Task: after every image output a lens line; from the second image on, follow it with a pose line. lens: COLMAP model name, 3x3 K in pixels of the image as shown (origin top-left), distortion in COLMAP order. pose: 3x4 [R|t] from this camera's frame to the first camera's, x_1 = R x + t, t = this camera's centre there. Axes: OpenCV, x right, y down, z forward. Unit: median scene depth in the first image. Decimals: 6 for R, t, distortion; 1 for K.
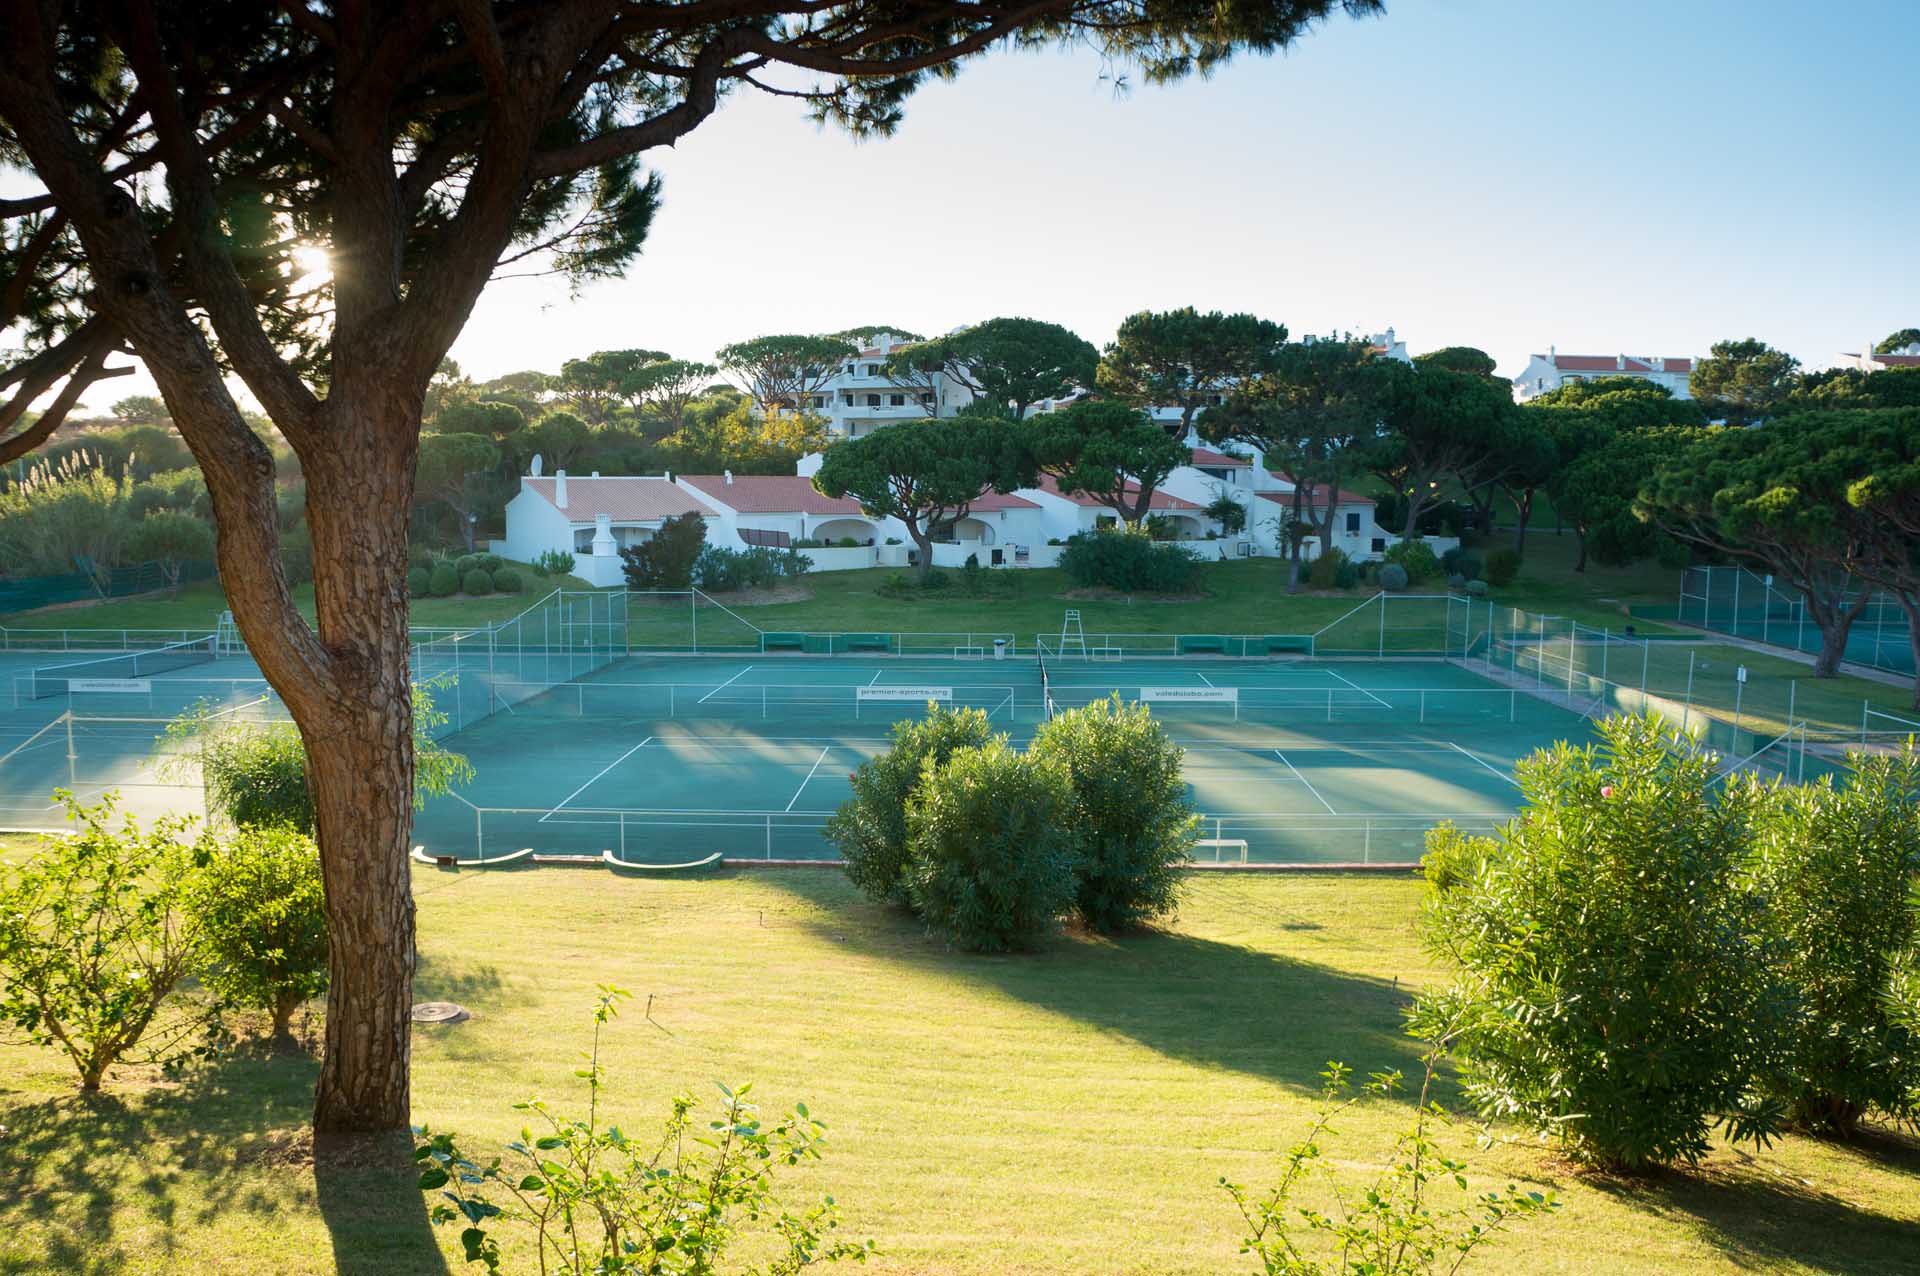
lens RADIAL K [[1505.2, 0, 960.0], [0, 1505.2, 638.0], [0, 0, 1]] dist [-0.151165, 0.089336]
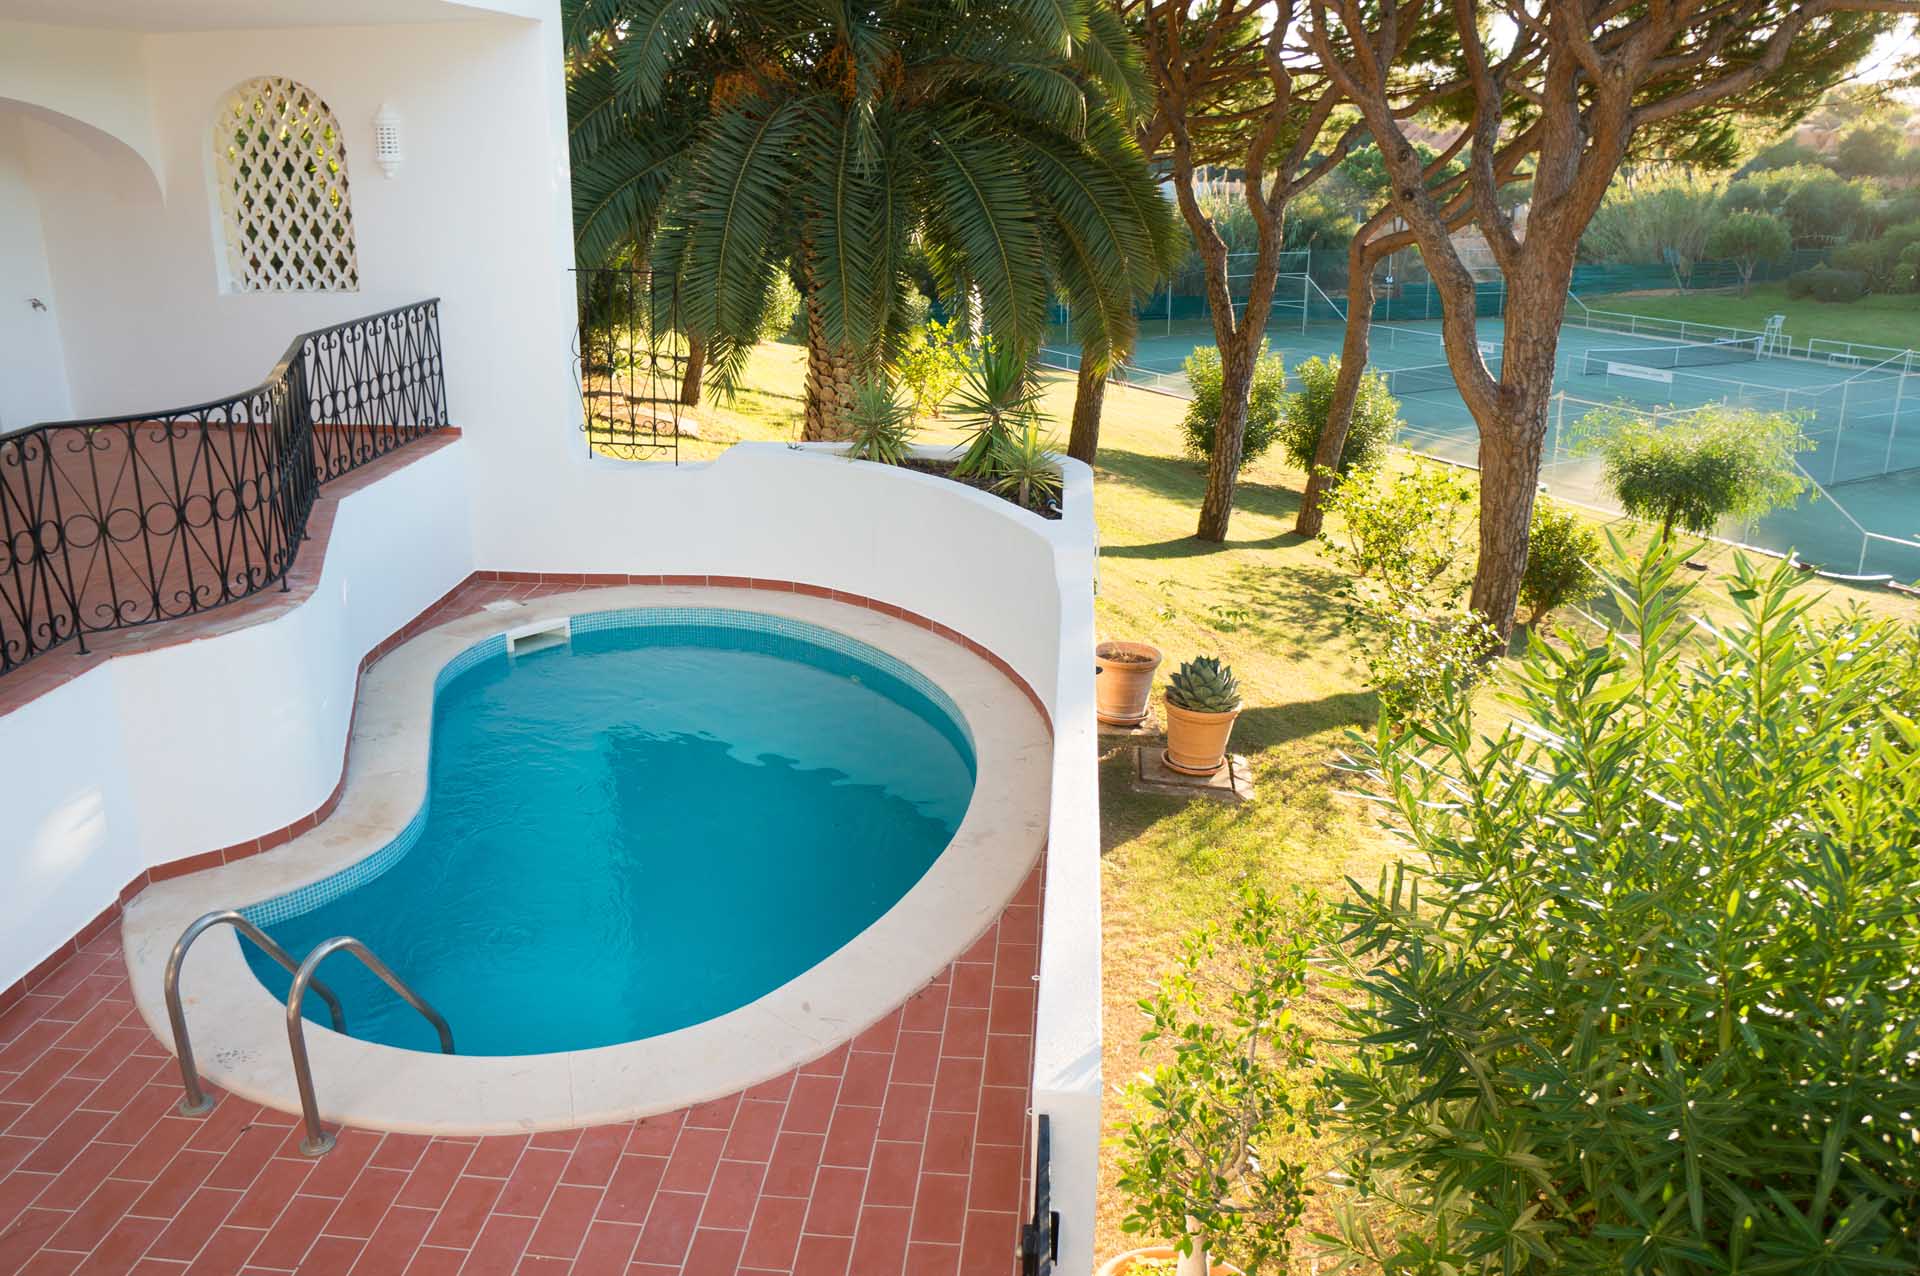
lens RADIAL K [[1505.2, 0, 960.0], [0, 1505.2, 638.0], [0, 0, 1]] dist [-0.151165, 0.089336]
pose [[0.523368, 0.262758, -0.810582, 0.296782], [-0.083623, 0.962515, 0.258016, -0.041366], [0.847994, -0.067254, 0.525722, -0.209533]]
